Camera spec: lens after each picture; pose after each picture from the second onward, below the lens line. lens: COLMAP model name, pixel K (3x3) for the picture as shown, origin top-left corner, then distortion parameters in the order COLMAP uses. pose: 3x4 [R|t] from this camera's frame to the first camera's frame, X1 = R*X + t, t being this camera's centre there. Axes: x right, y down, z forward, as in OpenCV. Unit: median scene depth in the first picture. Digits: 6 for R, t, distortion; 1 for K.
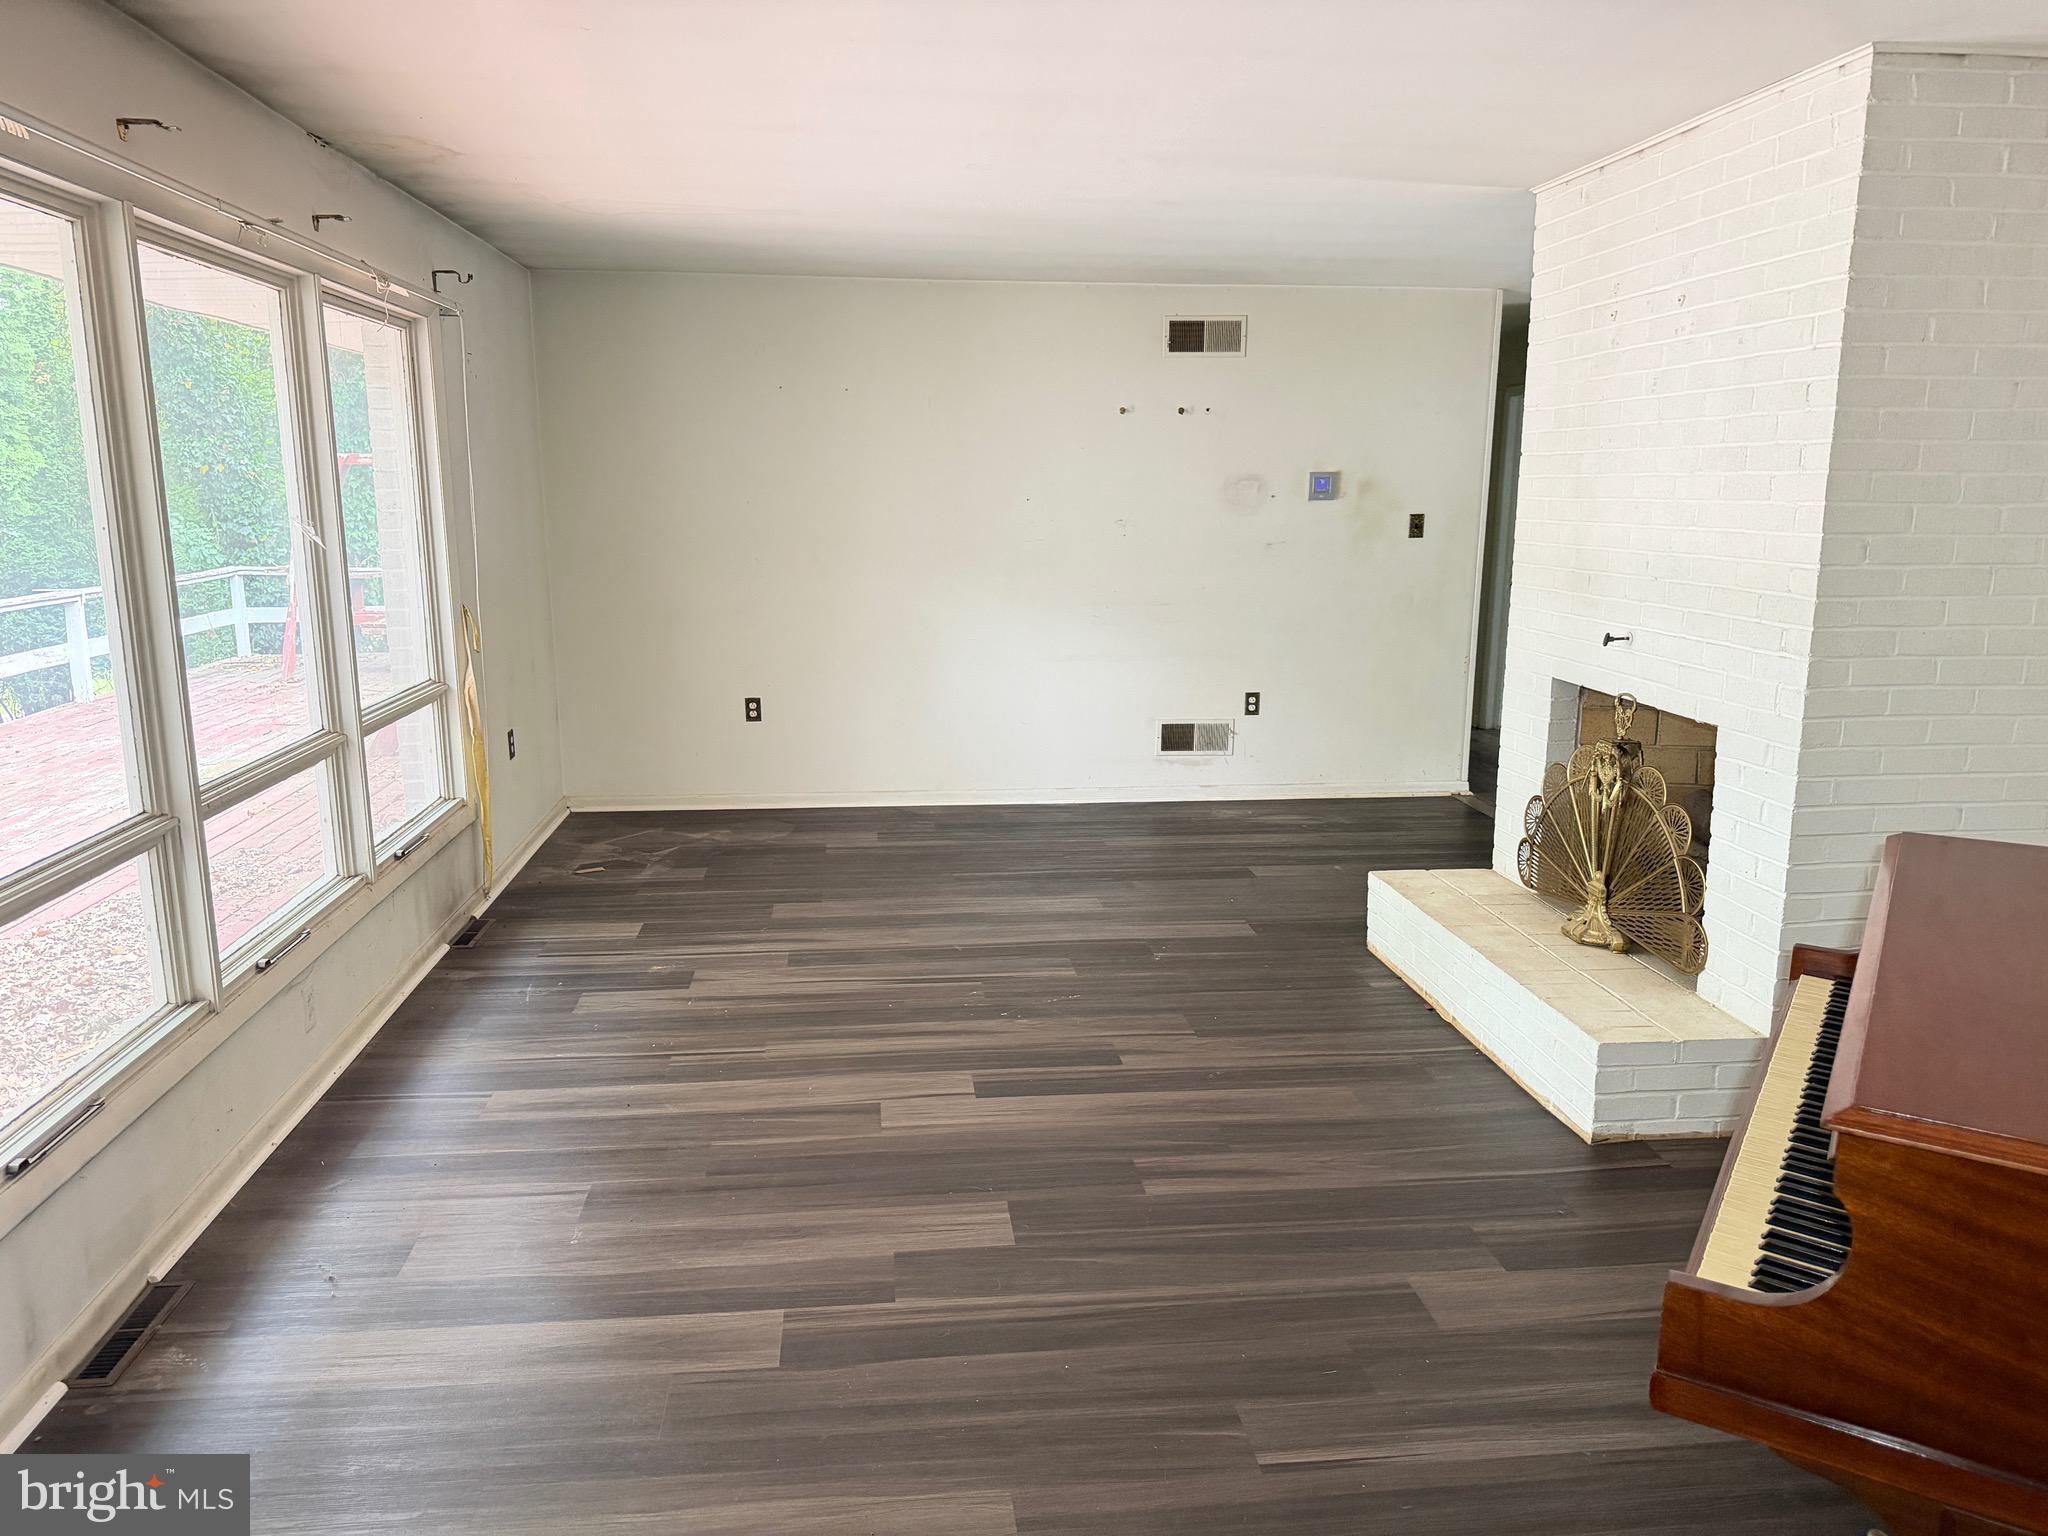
lens RADIAL K [[1453.6, 0, 1025.4], [0, 1453.6, 770.1], [0, 0, 1]] dist [0.096746, -0.008498]
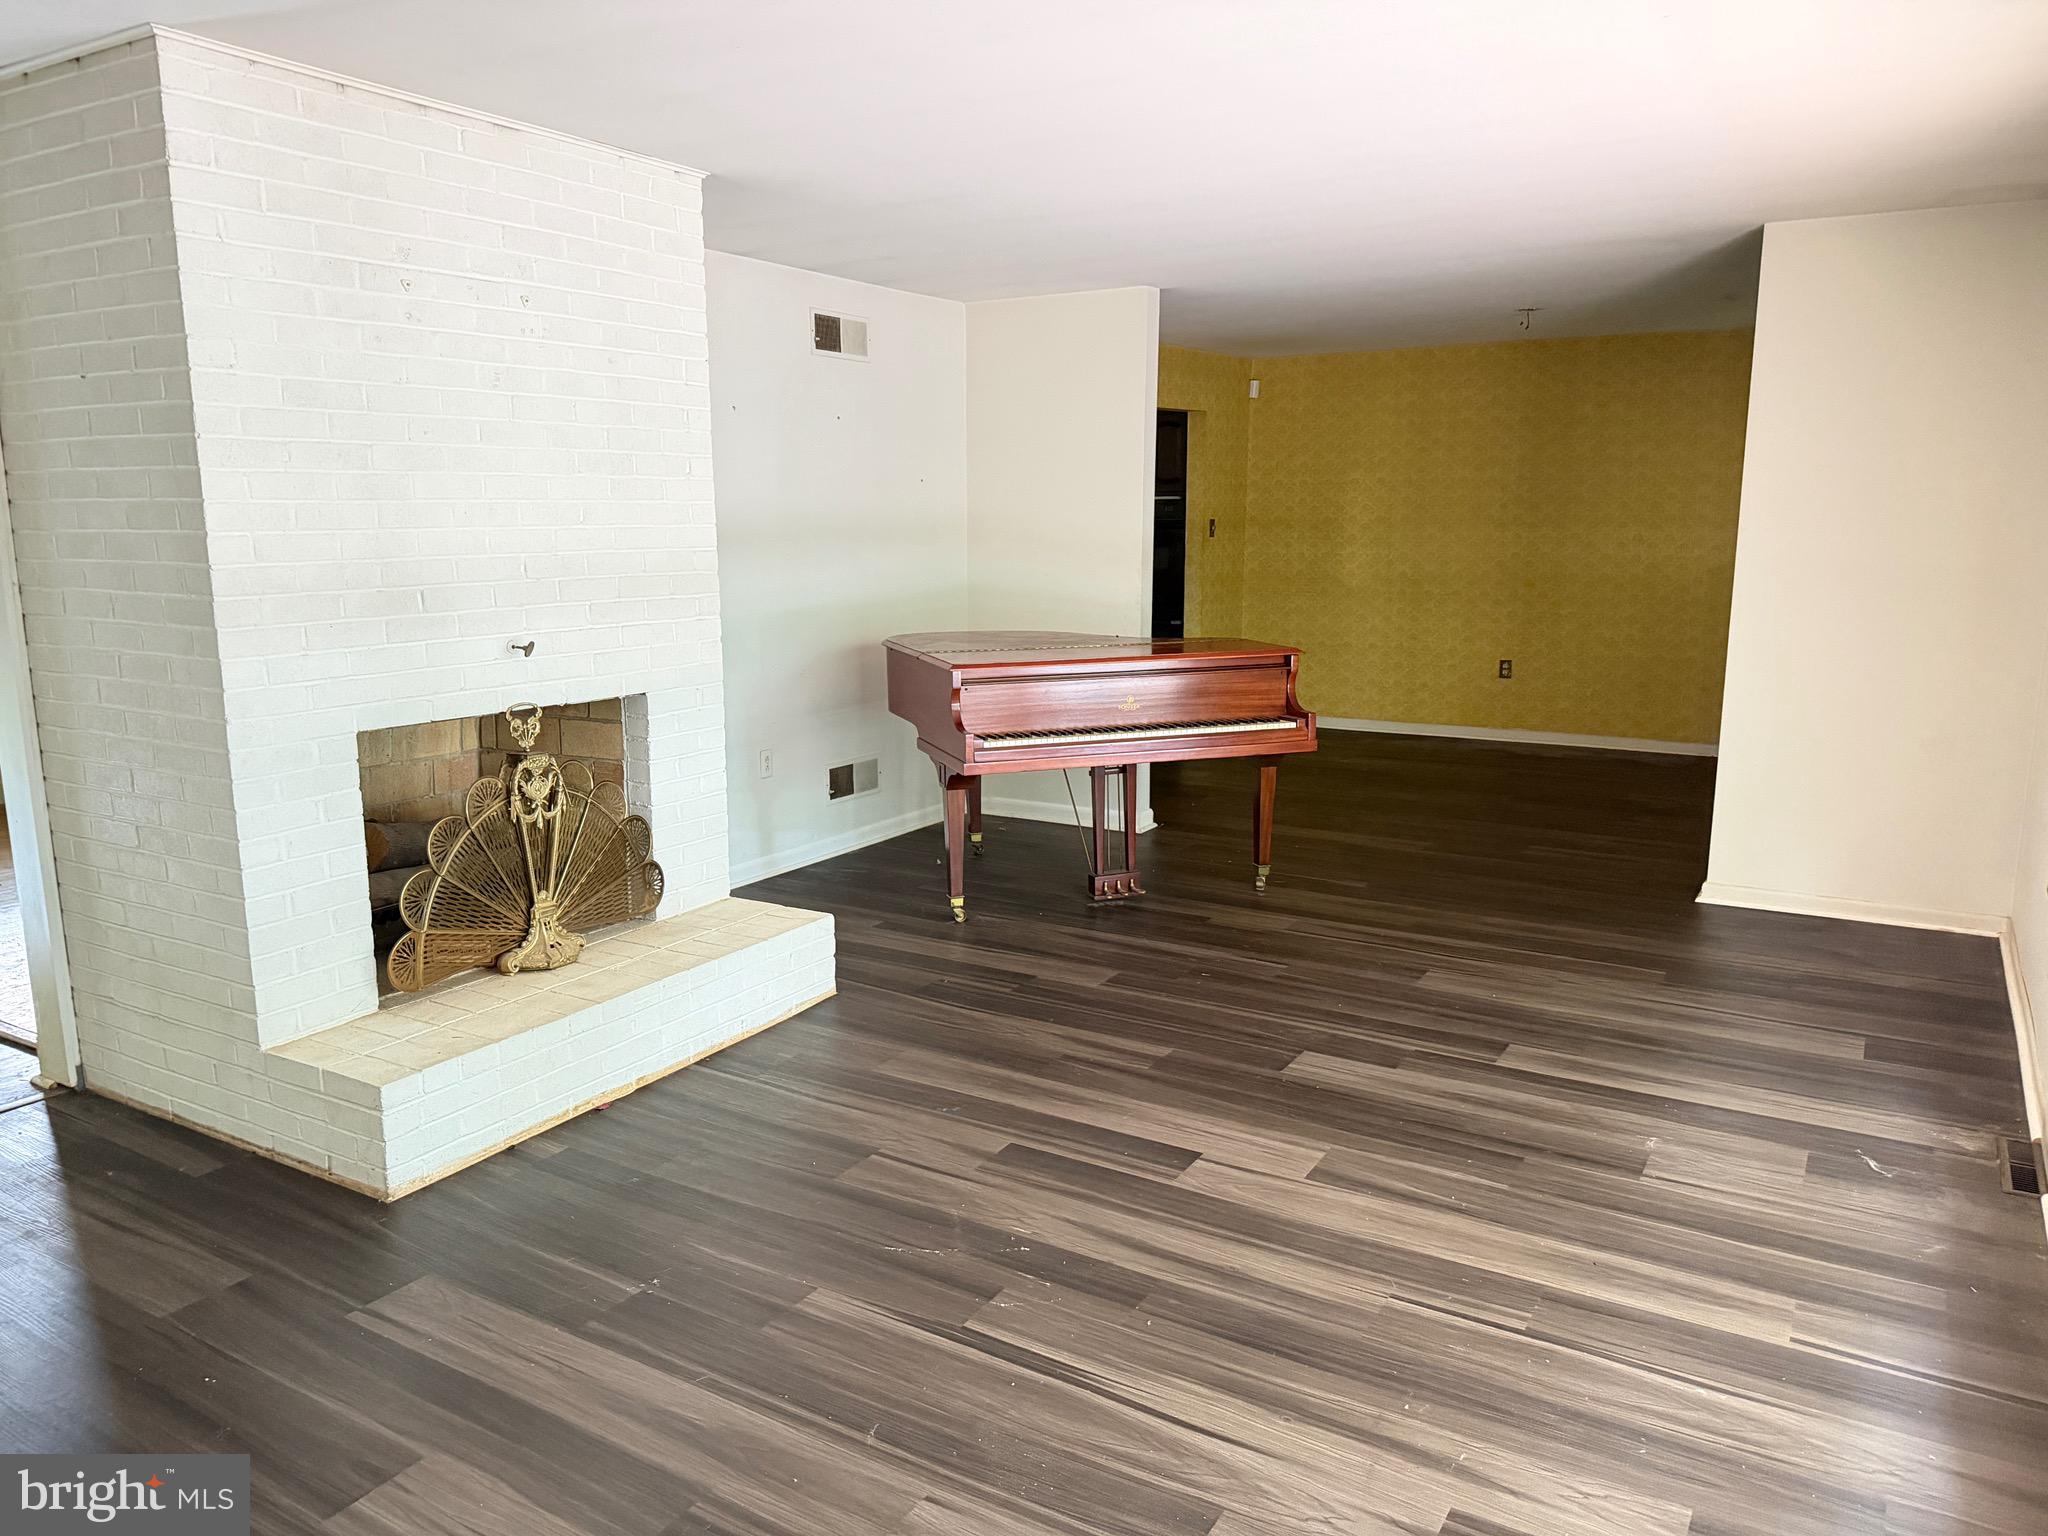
lens RADIAL K [[1453.6, 0, 1017.9], [0, 1453.6, 782.0], [0, 0, 1]] dist [0.096746, -0.008498]
pose [[-0.786679, -0.126626, 0.604237, -0.489054], [0.115235, 0.931420, 0.345220, -0.338721], [-0.606512, 0.341207, -0.718137, 1.721946]]
